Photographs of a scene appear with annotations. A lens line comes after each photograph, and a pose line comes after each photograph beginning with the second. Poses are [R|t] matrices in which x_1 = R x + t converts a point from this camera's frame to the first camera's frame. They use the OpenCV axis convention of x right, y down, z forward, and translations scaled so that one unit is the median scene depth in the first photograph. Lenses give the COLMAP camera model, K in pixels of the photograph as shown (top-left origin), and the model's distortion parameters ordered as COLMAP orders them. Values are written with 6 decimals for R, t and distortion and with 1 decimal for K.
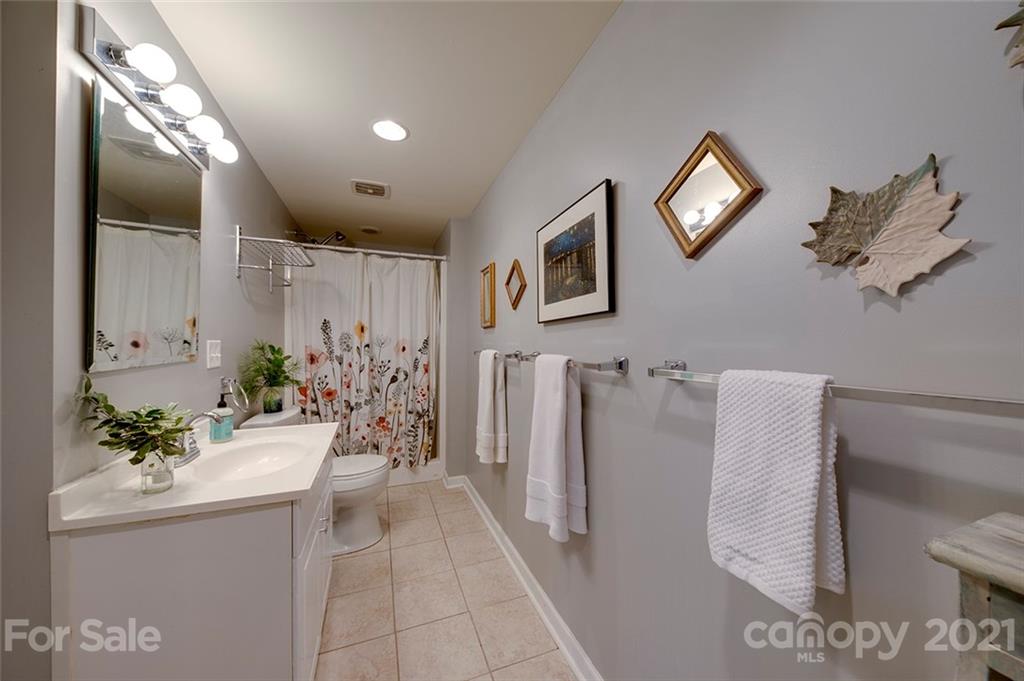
lens RADIAL K [[355.3, 0, 505.1], [0, 355.3, 347.4], [0, 0, 1]] dist [0.002256, -0.000143]
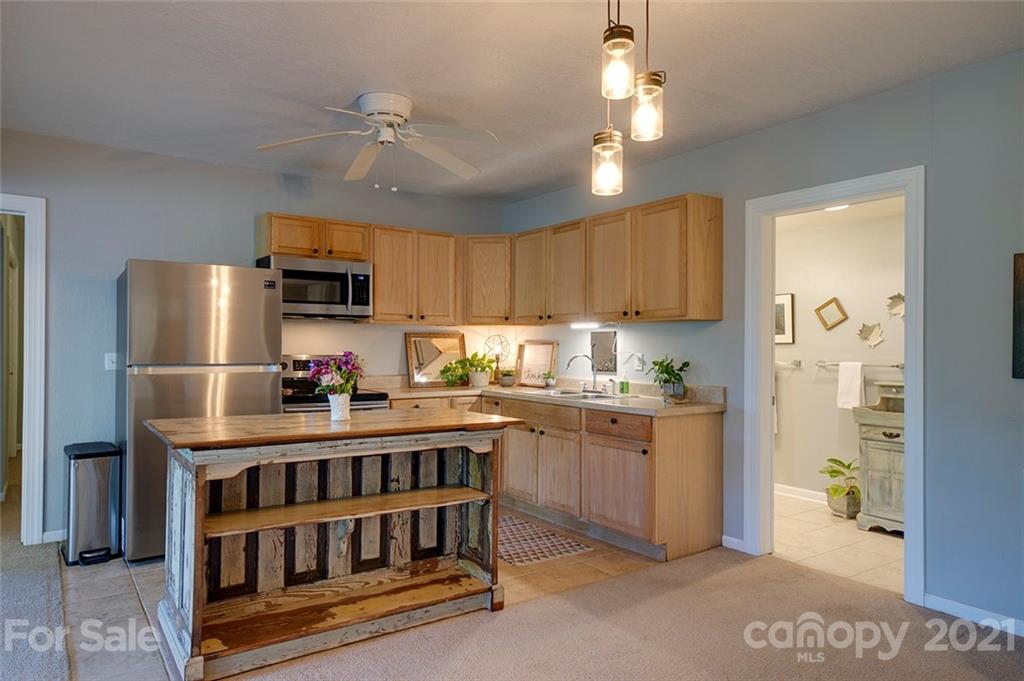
lens RADIAL K [[669.7, 0, 506.8], [0, 669.7, 340.9], [0, 0, 1]] dist [0.020394, 0.000690]
pose [[0.964142, 0.005585, 0.265327, -4.155112], [-0.004445, 0.999978, -0.004897, -0.108825], [-0.265349, 0.003542, 0.964146, -4.401146]]
